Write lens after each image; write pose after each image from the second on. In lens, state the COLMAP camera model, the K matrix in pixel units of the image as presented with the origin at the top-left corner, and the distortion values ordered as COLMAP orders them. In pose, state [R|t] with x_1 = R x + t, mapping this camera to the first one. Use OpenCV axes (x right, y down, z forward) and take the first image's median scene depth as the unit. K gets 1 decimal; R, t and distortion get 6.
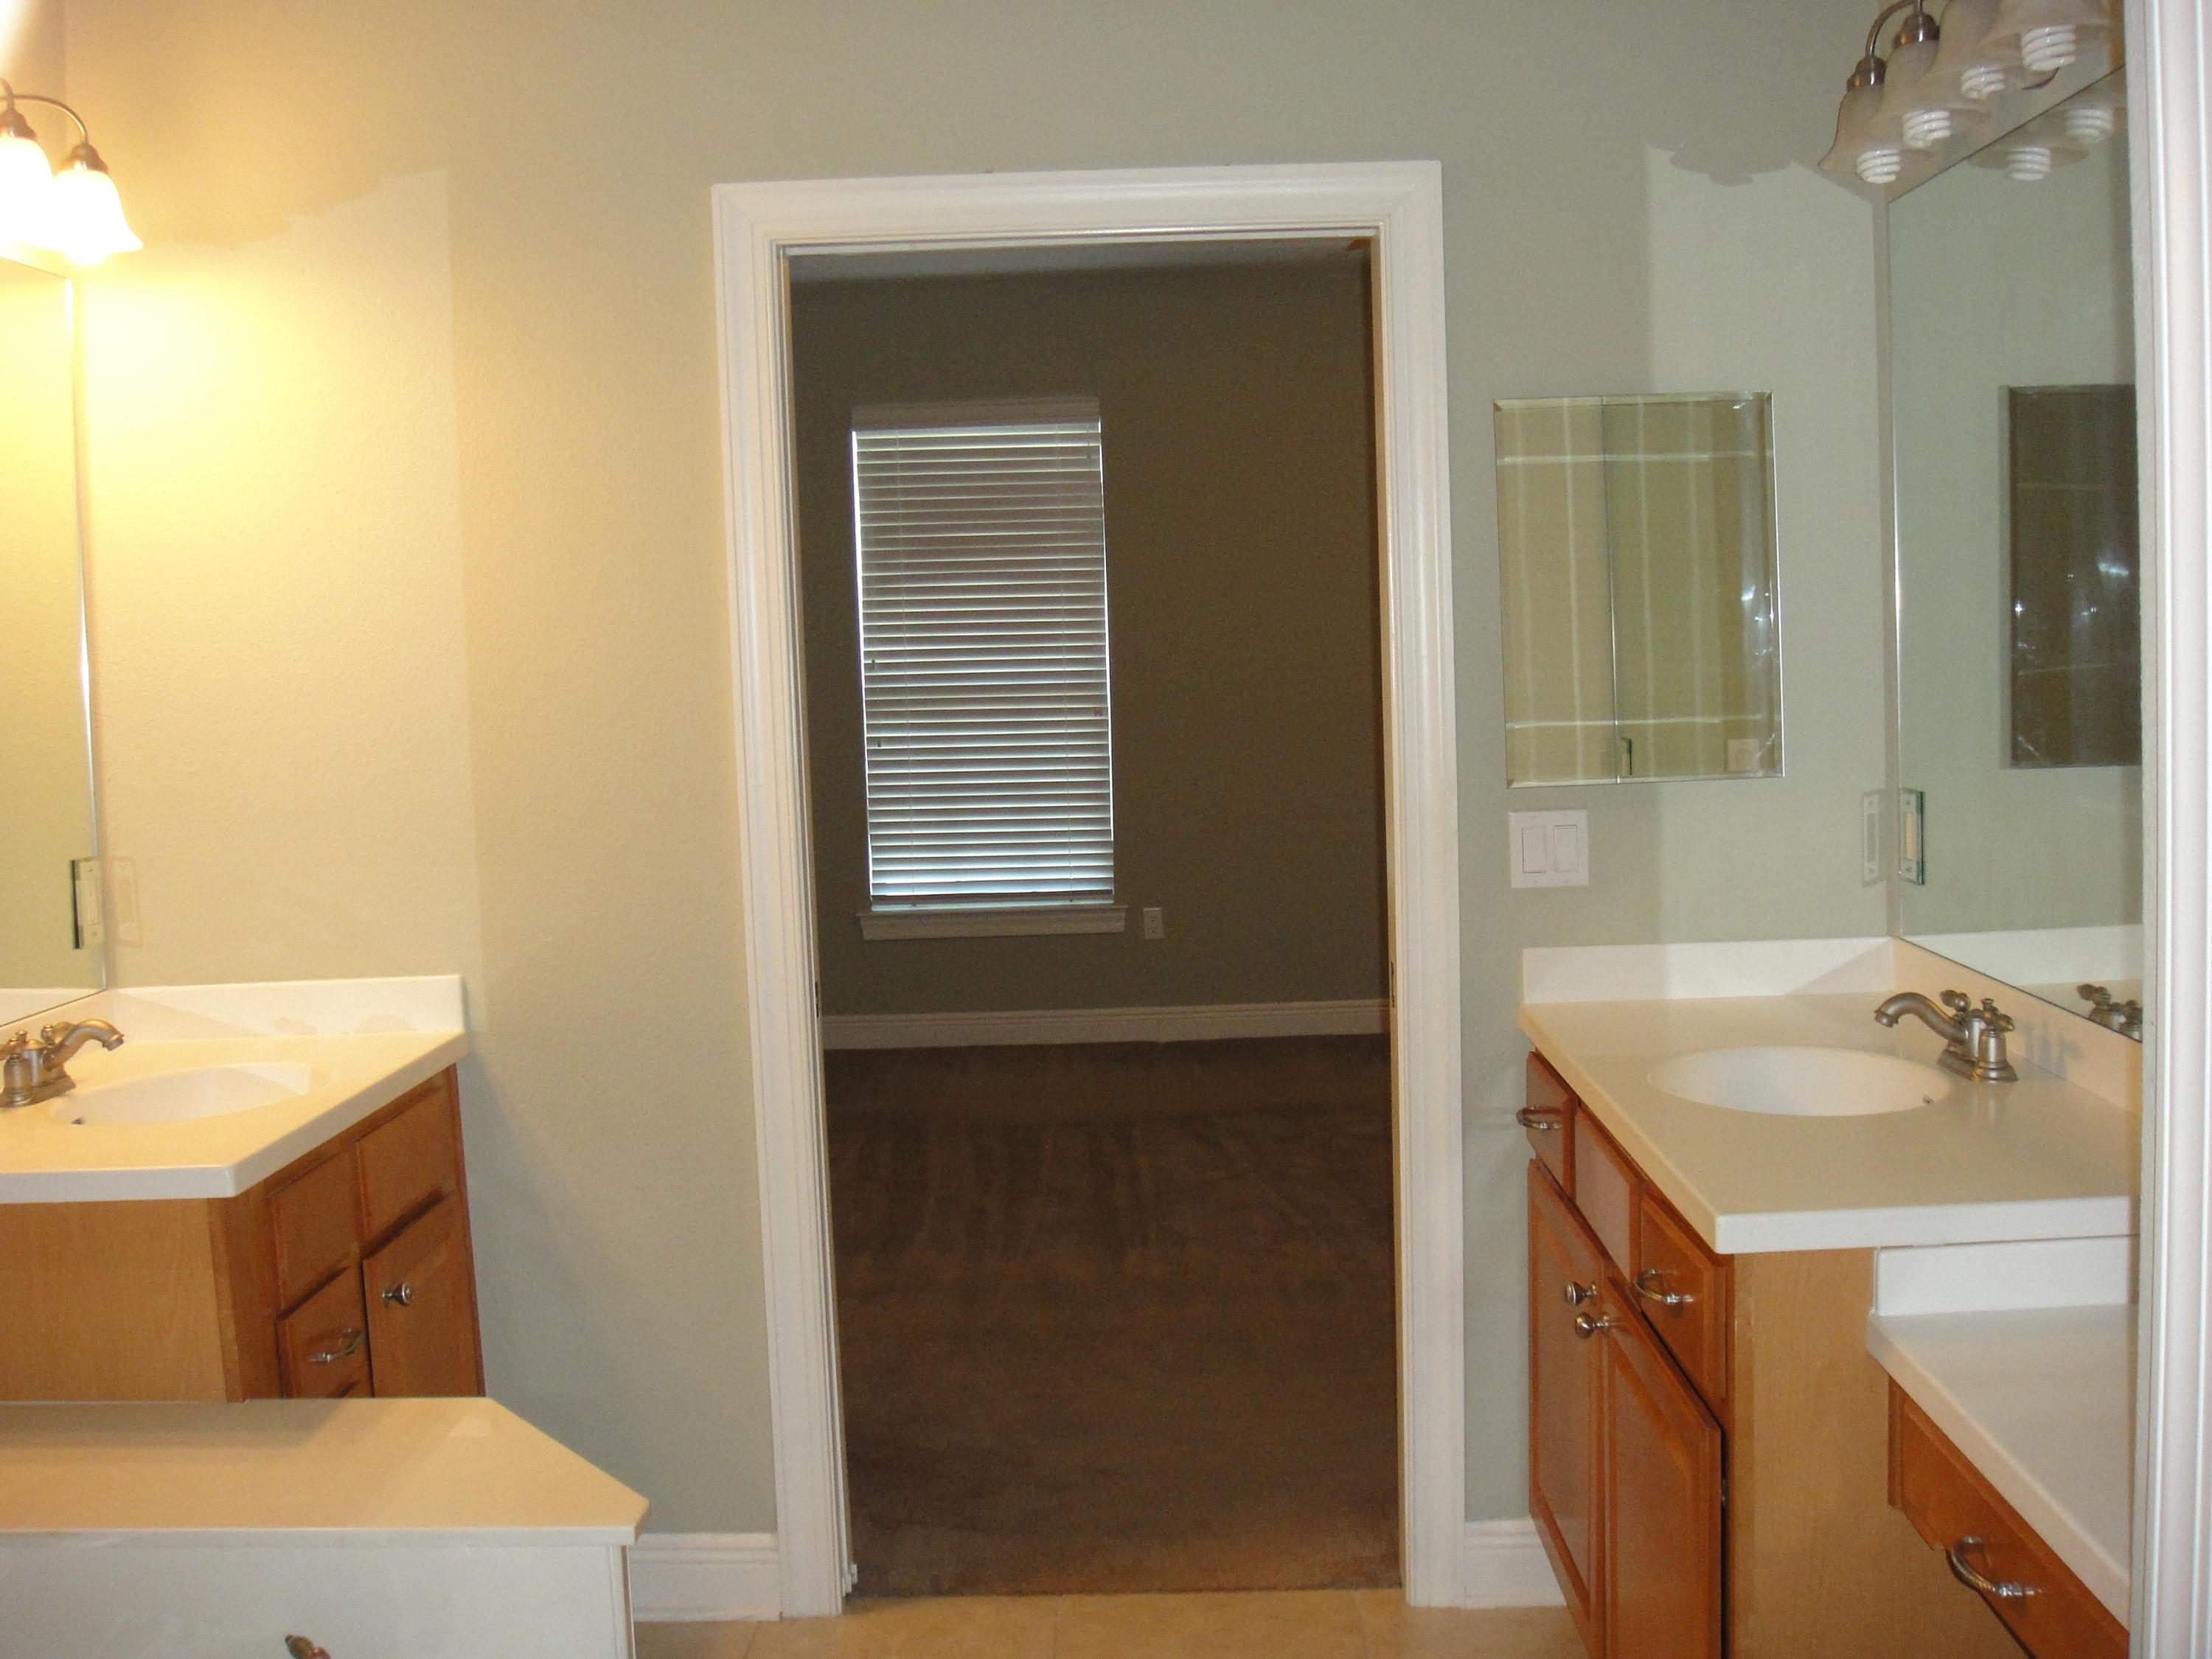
lens RADIAL K [[2373.1, 0, 1096.0], [0, 2373.1, 825.4], [0, 0, 1]] dist [-0.133201, 0.000000]
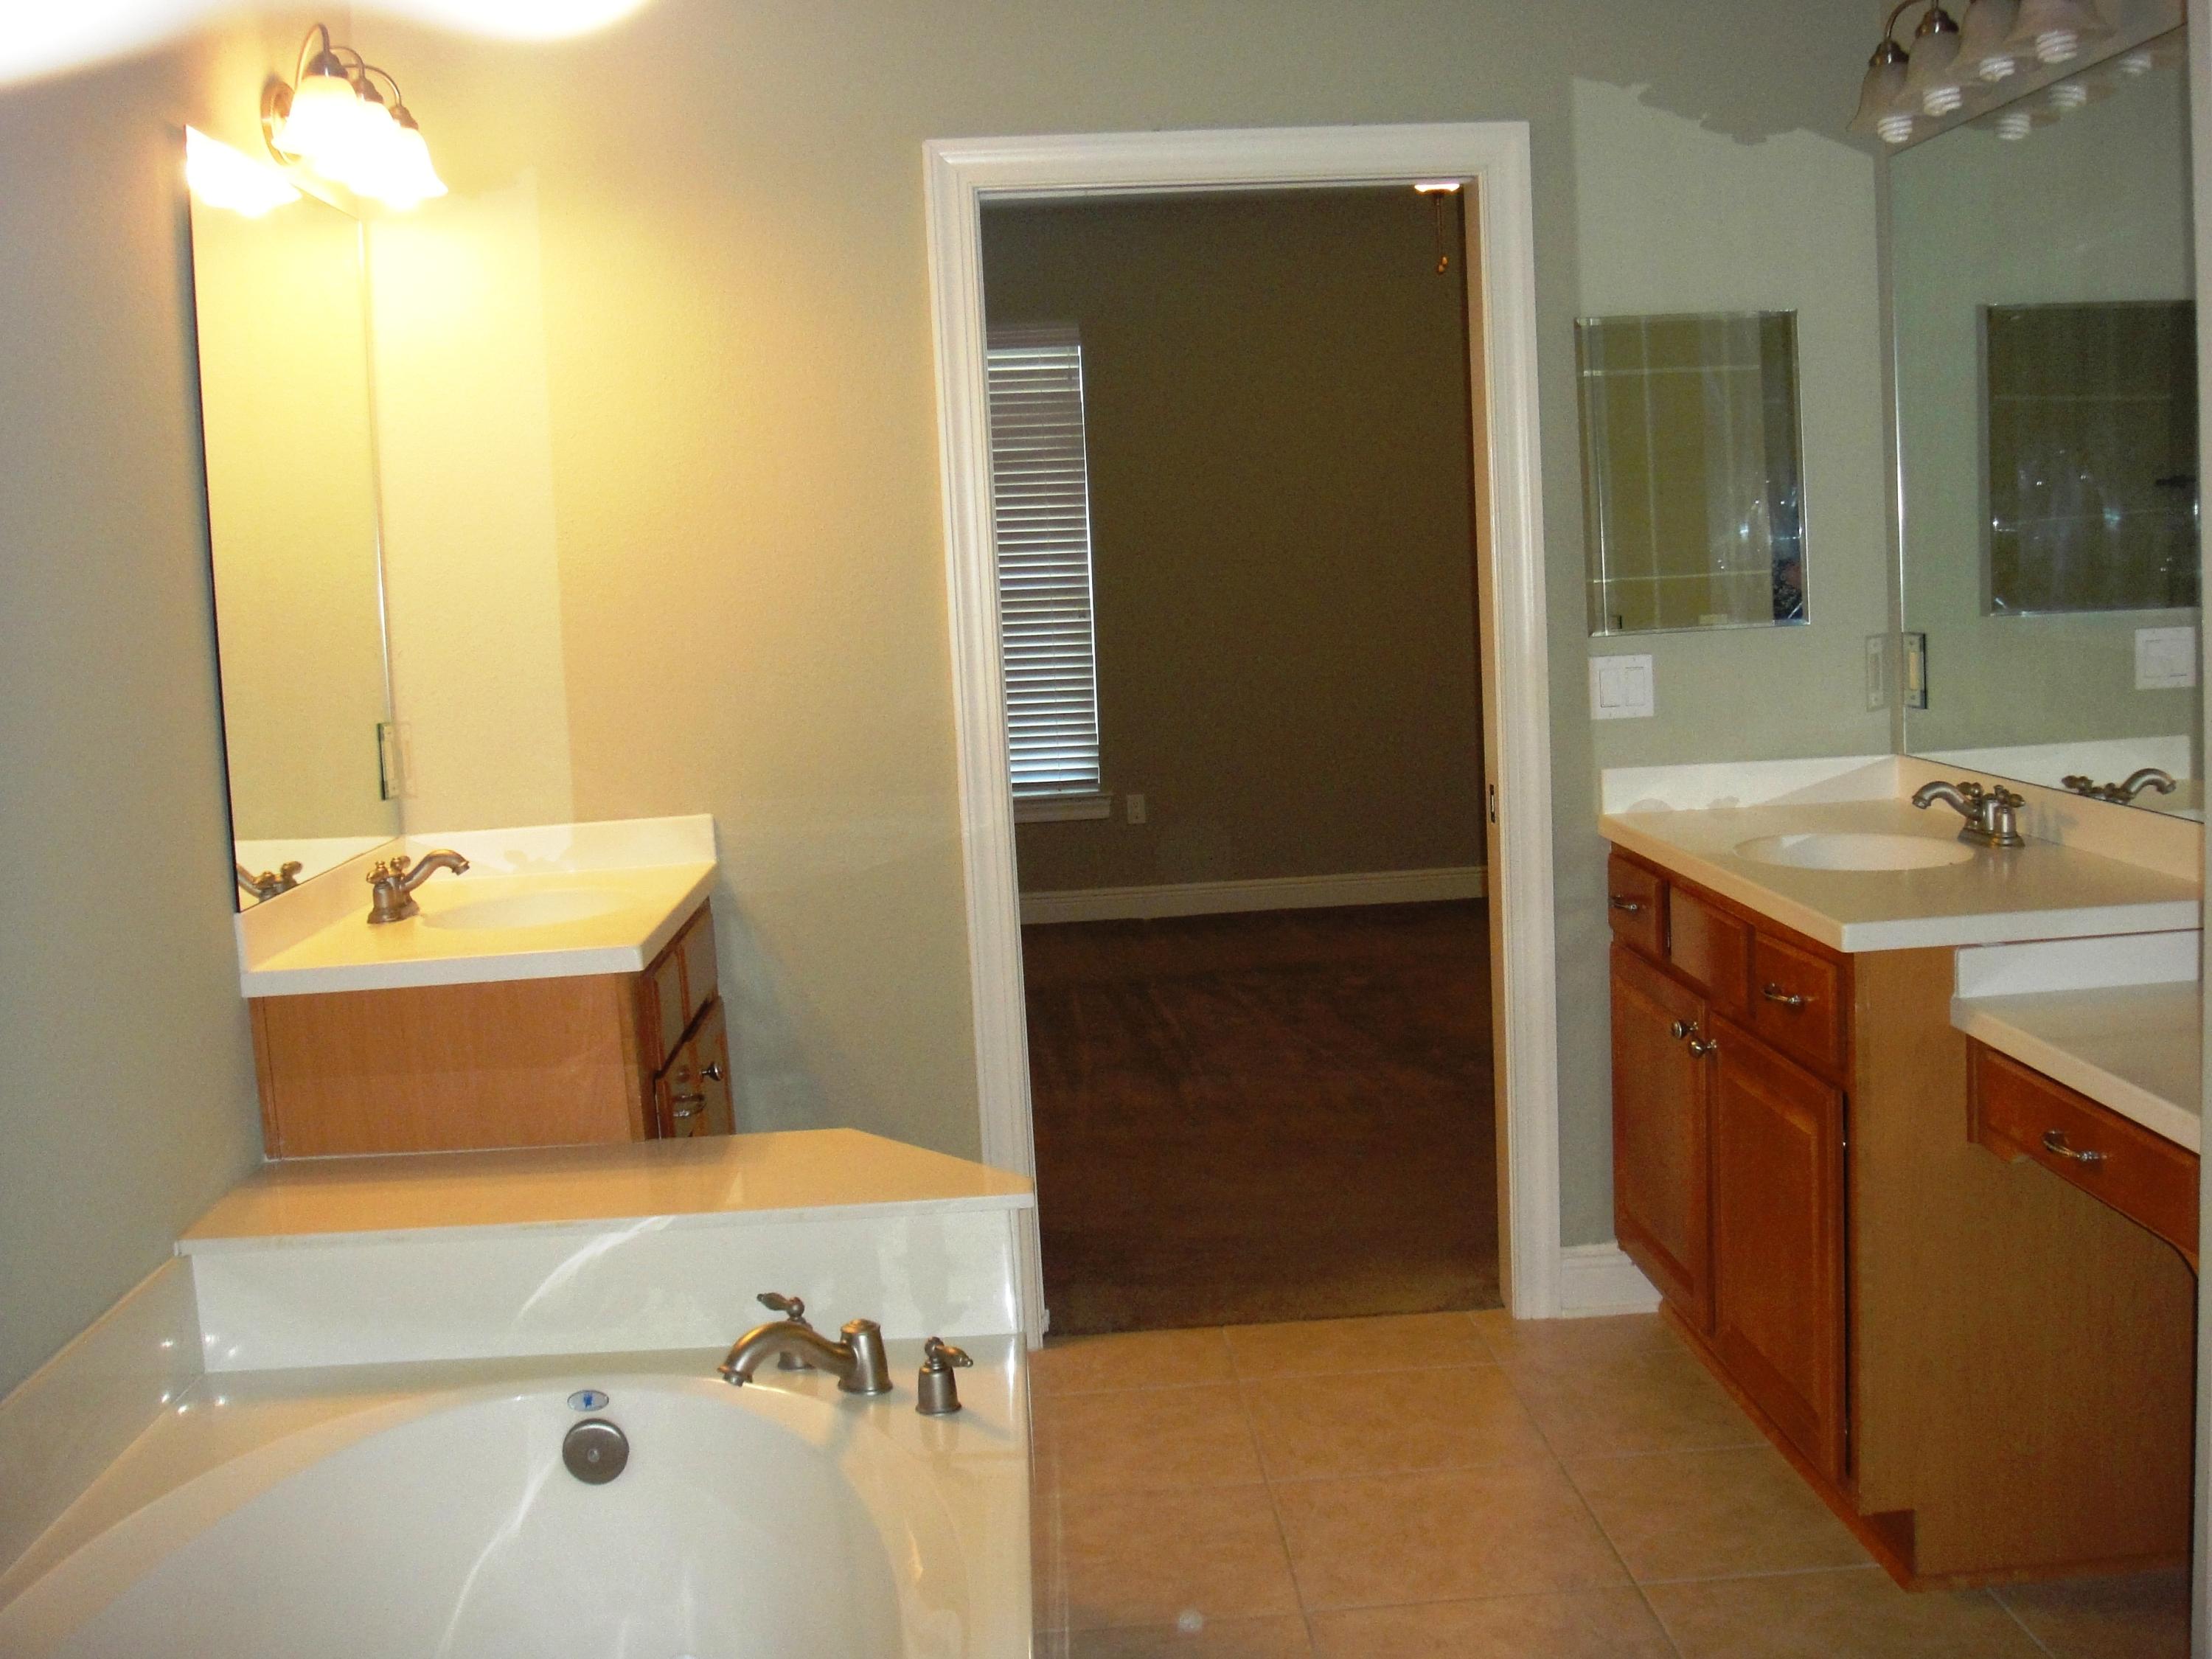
lens RADIAL K [[2373.1, 0, 1116.7], [0, 2373.1, 825.5], [0, 0, 1]] dist [-0.133201, 0.000000]
pose [[0.997158, -0.024702, 0.071171, -0.062913], [0.022567, 0.999275, 0.030653, 0.015331], [-0.071877, -0.028960, 0.996993, -0.079264]]
